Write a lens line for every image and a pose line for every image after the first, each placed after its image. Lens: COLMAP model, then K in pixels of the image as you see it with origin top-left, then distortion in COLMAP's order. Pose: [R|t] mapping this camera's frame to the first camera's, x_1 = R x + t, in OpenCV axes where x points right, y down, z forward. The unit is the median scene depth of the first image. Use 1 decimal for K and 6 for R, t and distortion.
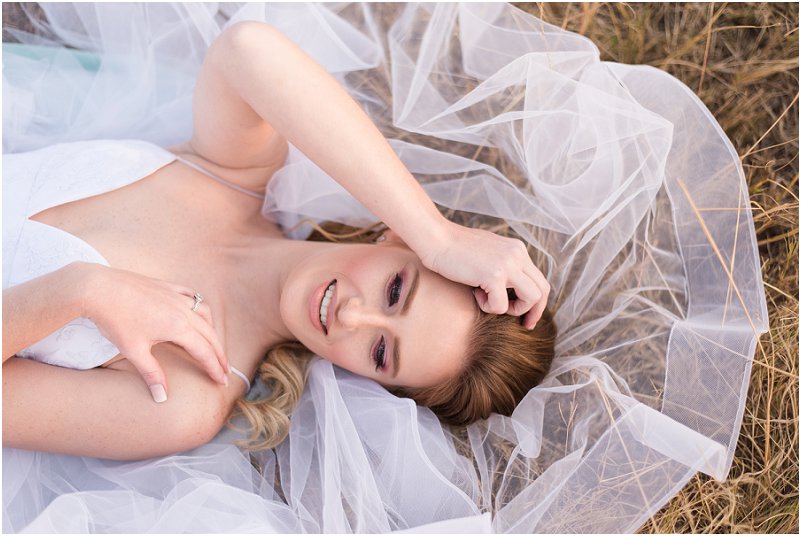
lens RADIAL K [[1168.4, 0, 400.5], [0, 1168.4, 268.0], [0, 0, 1]] dist [0.008104, 0.017621]
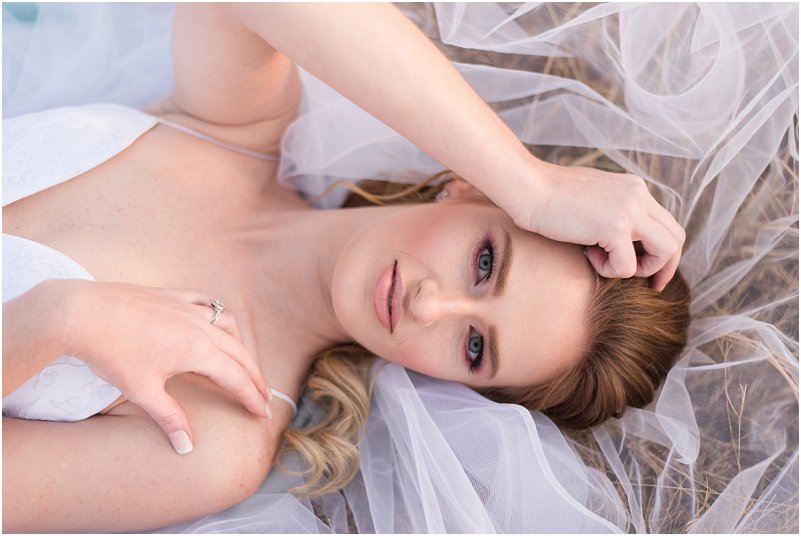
lens RADIAL K [[1175.7, 0, 400.5], [0, 1175.7, 268.0], [0, 0, 1]] dist [-0.003292, -0.002626]
pose [[0.991868, -0.123678, 0.030024, -0.076383], [0.121914, 0.991026, 0.054809, -0.024298], [-0.036533, -0.050703, 0.998045, 0.251471]]
